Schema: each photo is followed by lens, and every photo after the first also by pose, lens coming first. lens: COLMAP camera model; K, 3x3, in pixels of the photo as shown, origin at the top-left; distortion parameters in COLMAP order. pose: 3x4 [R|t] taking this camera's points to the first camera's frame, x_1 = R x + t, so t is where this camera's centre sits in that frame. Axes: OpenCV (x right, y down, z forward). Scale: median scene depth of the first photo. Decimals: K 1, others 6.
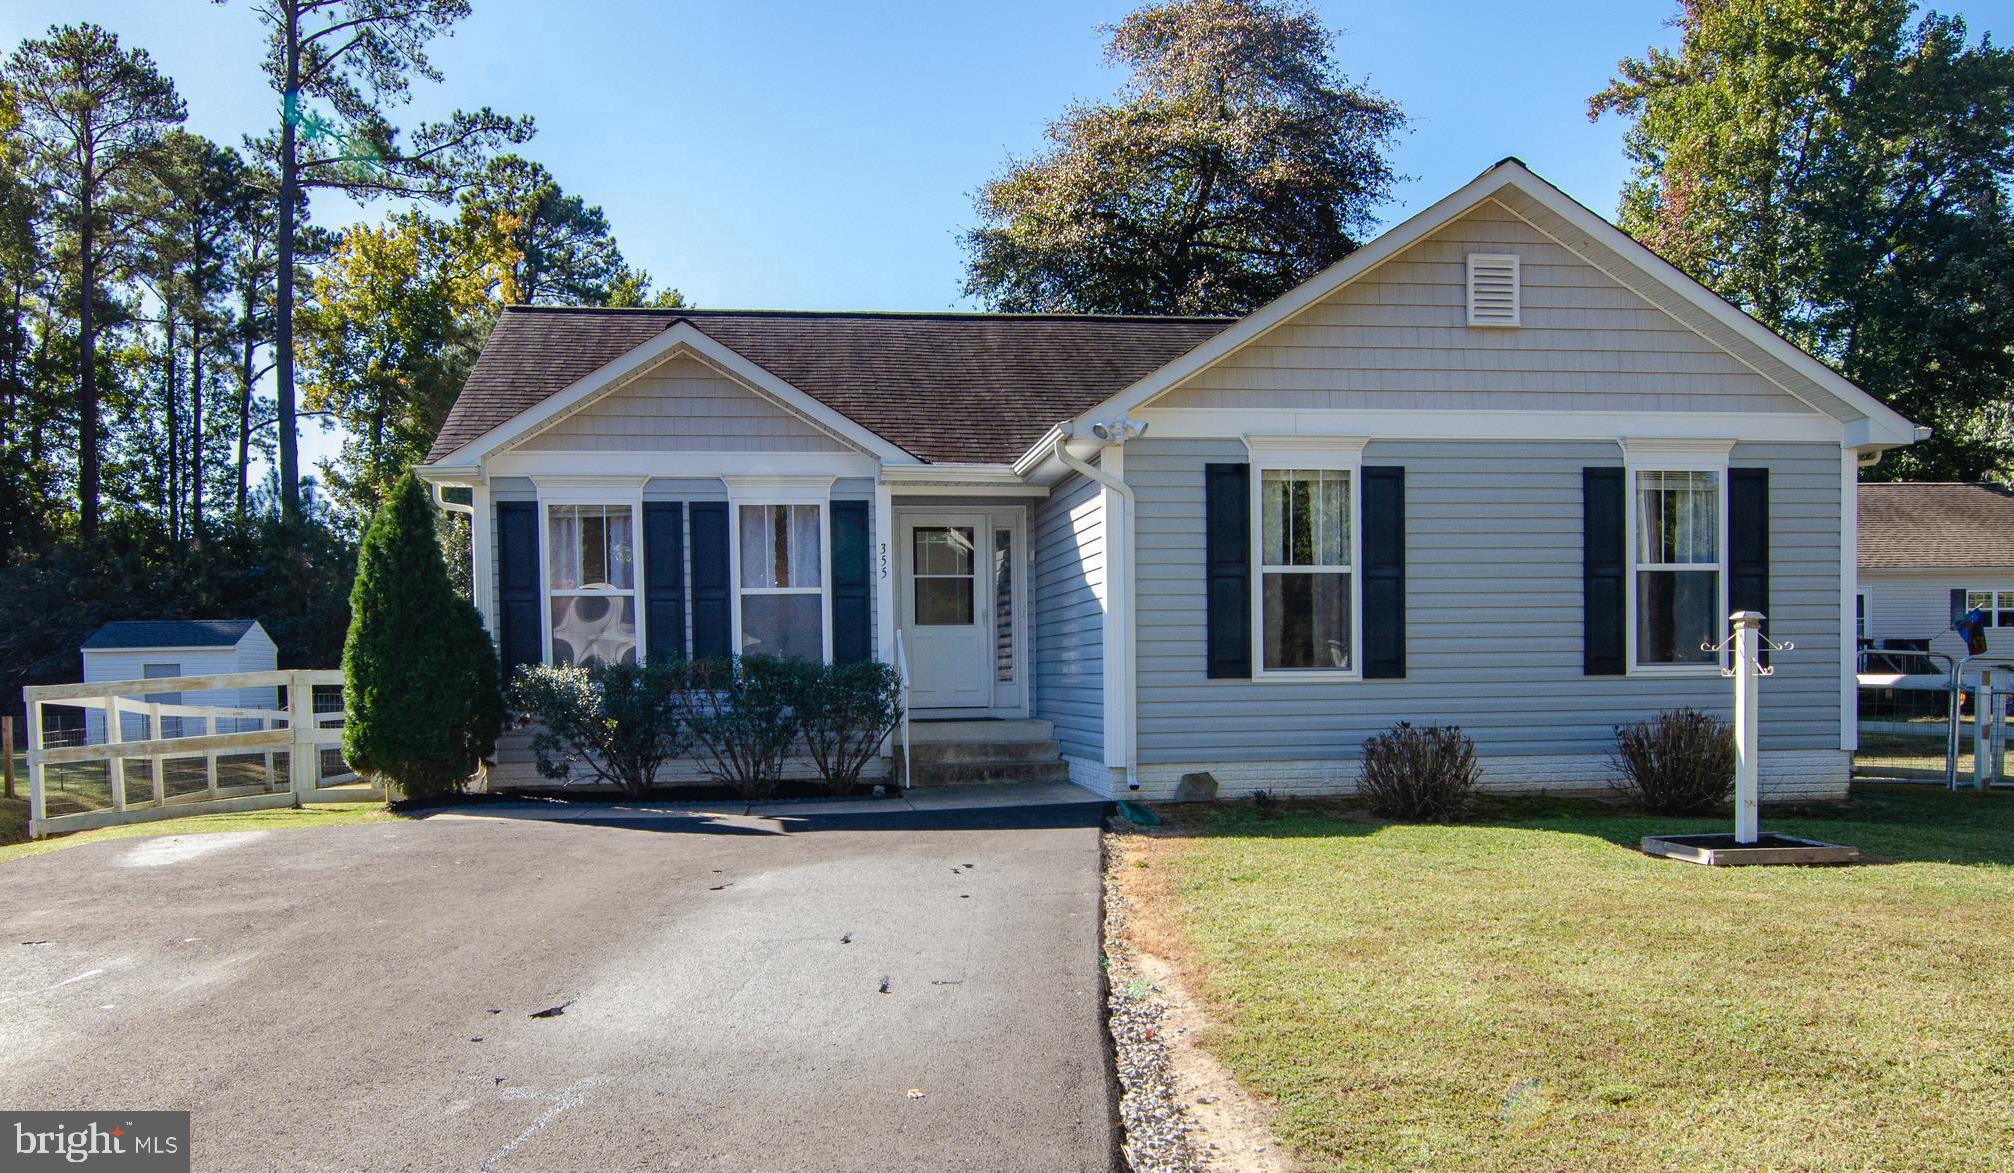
lens RADIAL K [[1580.5, 0, 1001.0], [0, 1580.5, 712.3], [0, 0, 1]] dist [0.030308, -0.061261]
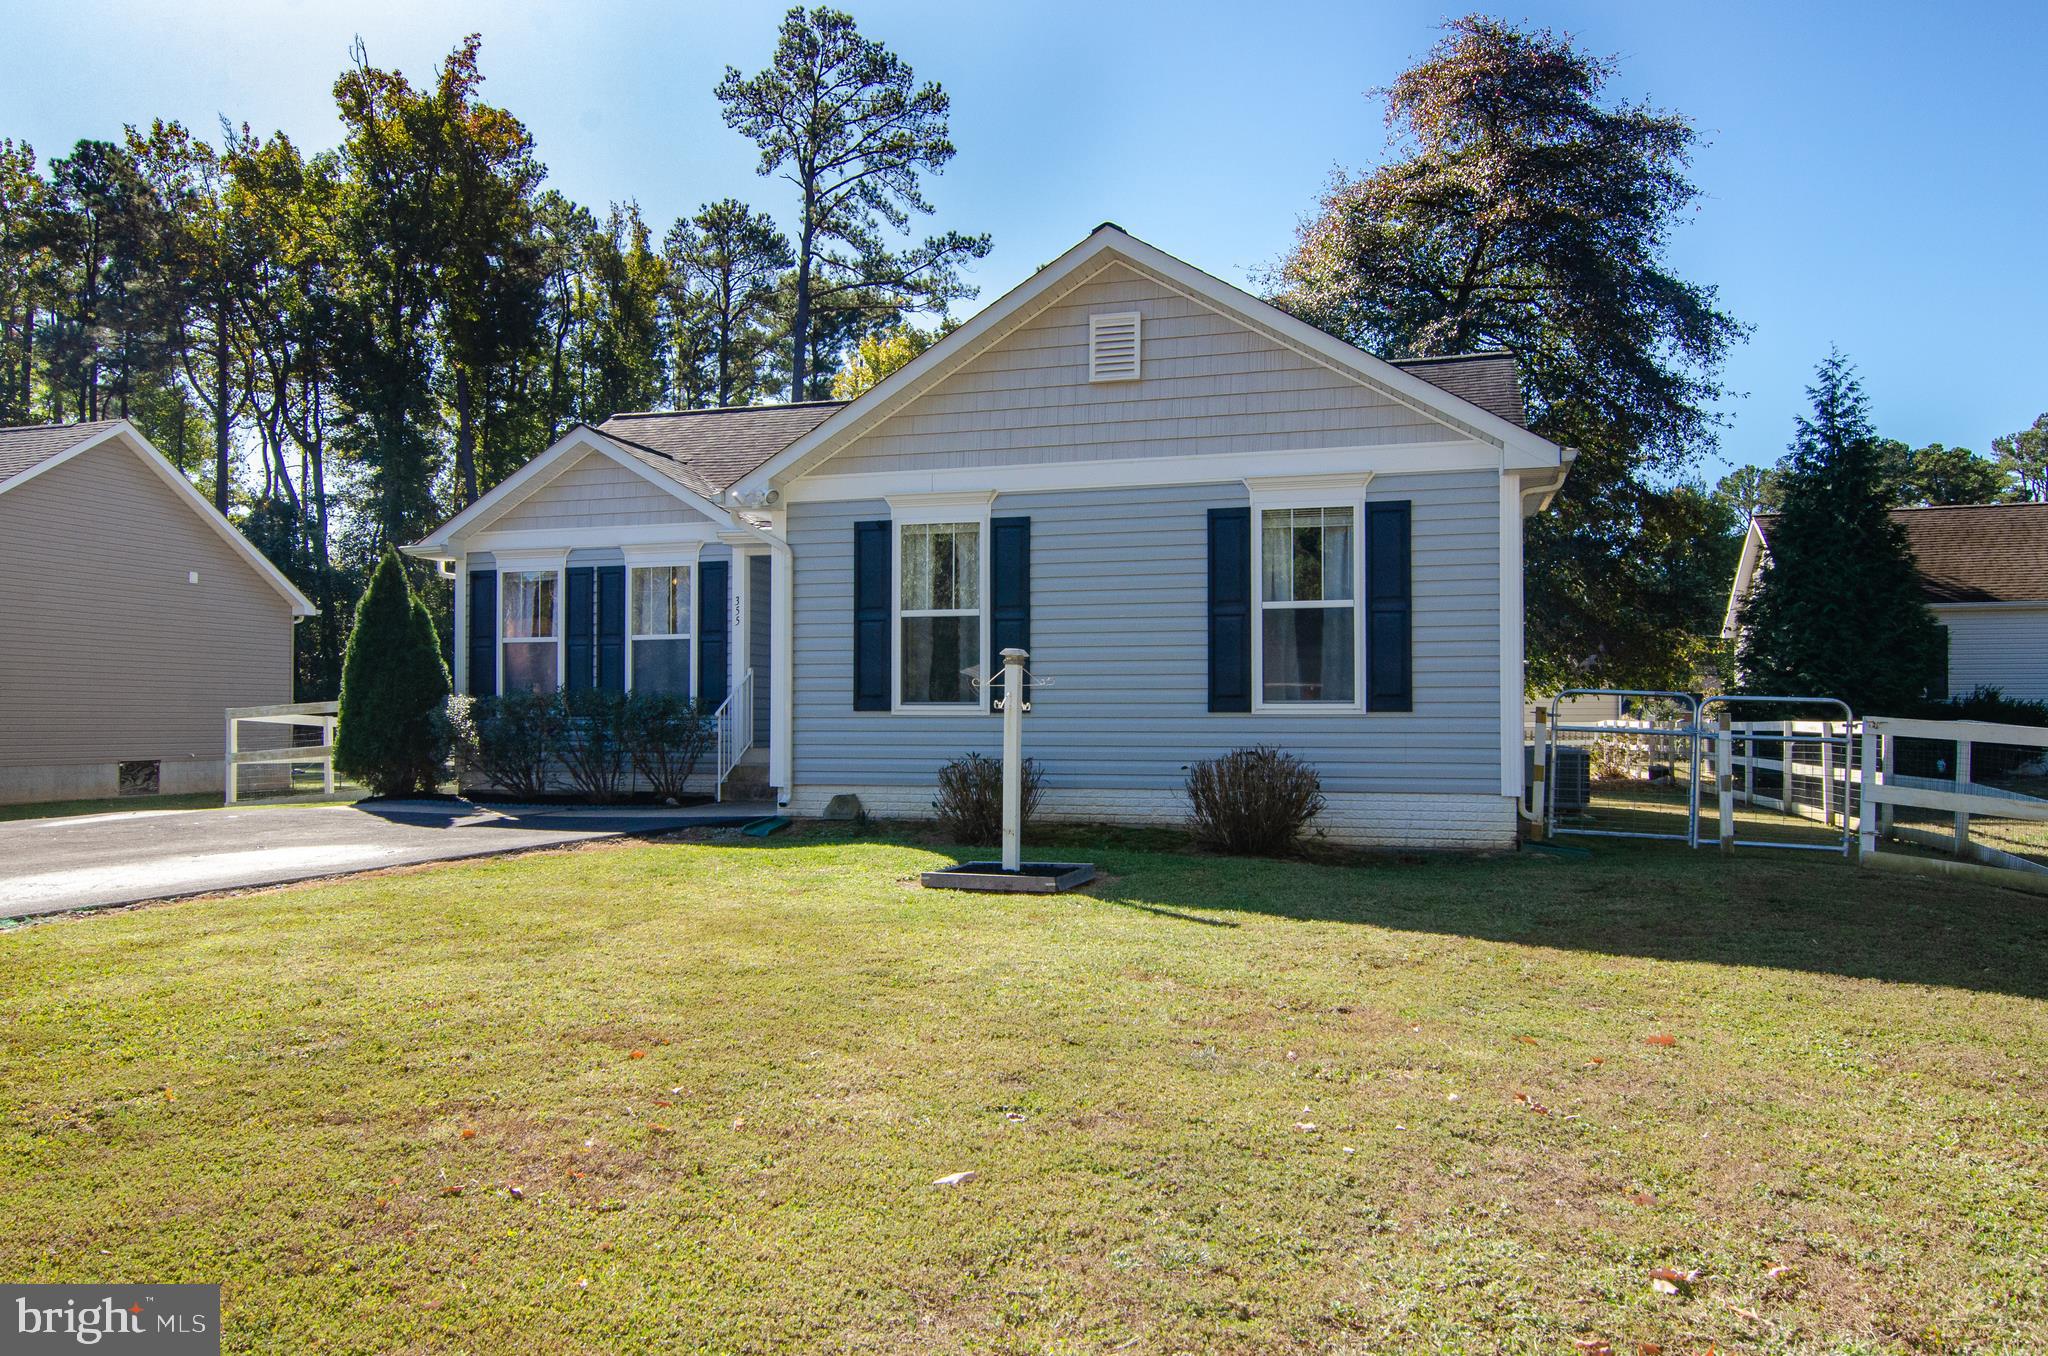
lens RADIAL K [[1453.3, 0, 1024.0], [0, 1453.3, 678.0], [0, 0, 1]] dist [0.007538, 0.000339]
pose [[0.911067, 0.001018, -0.412258, 0.646515], [-0.017341, 0.999207, -0.035855, -0.009473], [0.411894, 0.039815, 0.910361, 0.099279]]
